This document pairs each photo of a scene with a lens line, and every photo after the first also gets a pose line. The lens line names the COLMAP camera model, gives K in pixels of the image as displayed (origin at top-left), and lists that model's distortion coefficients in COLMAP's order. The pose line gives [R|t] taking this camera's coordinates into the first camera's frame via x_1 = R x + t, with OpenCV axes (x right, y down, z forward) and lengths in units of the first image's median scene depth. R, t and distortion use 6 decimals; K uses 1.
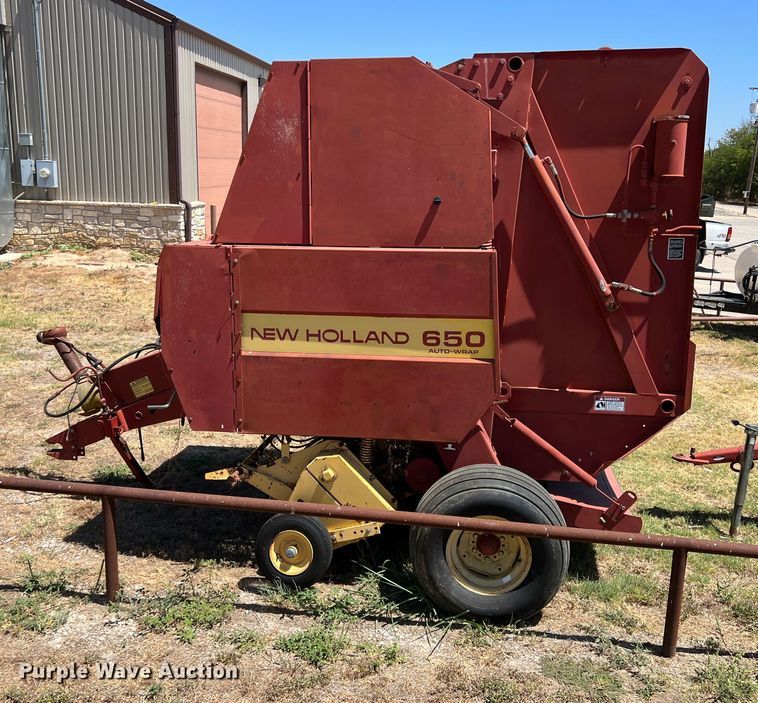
lens RADIAL K [[793.8, 0, 382.3], [0, 793.8, 348.0], [0, 0, 1]] dist [0.077518, 0.000000]
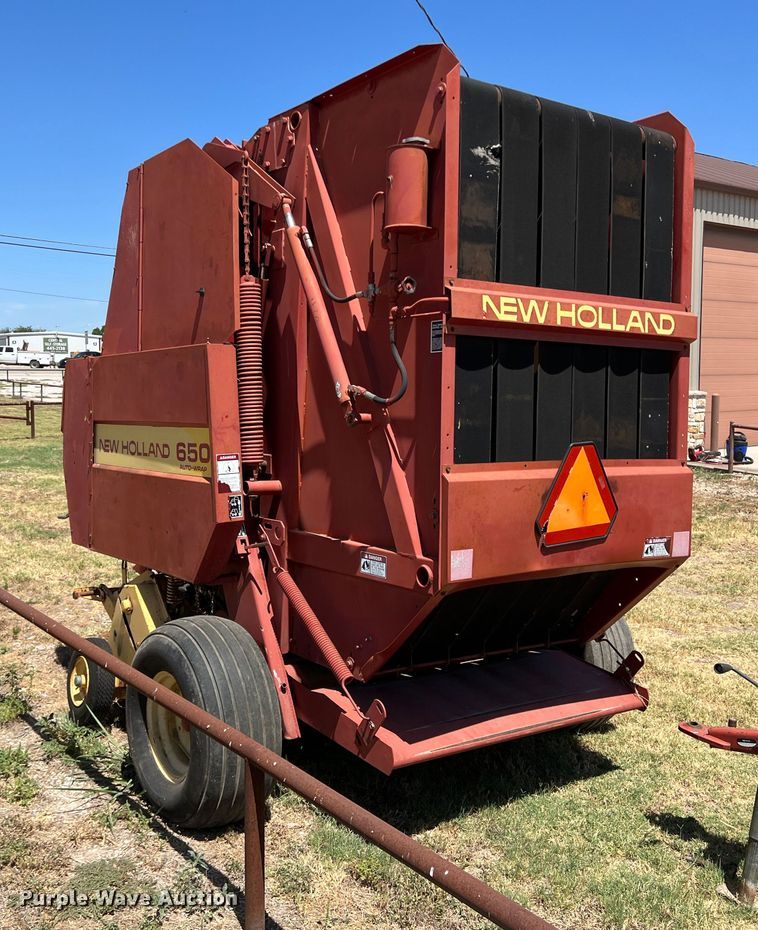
lens RADIAL K [[957.4, 0, 337.7], [0, 957.4, 459.8], [0, 0, 1]] dist [0.095095, 0.000000]
pose [[0.681400, 0.037393, -0.730956, 0.905211], [-0.143201, 0.986204, -0.083042, 0.056156], [0.717766, 0.161259, 0.677354, 0.422583]]
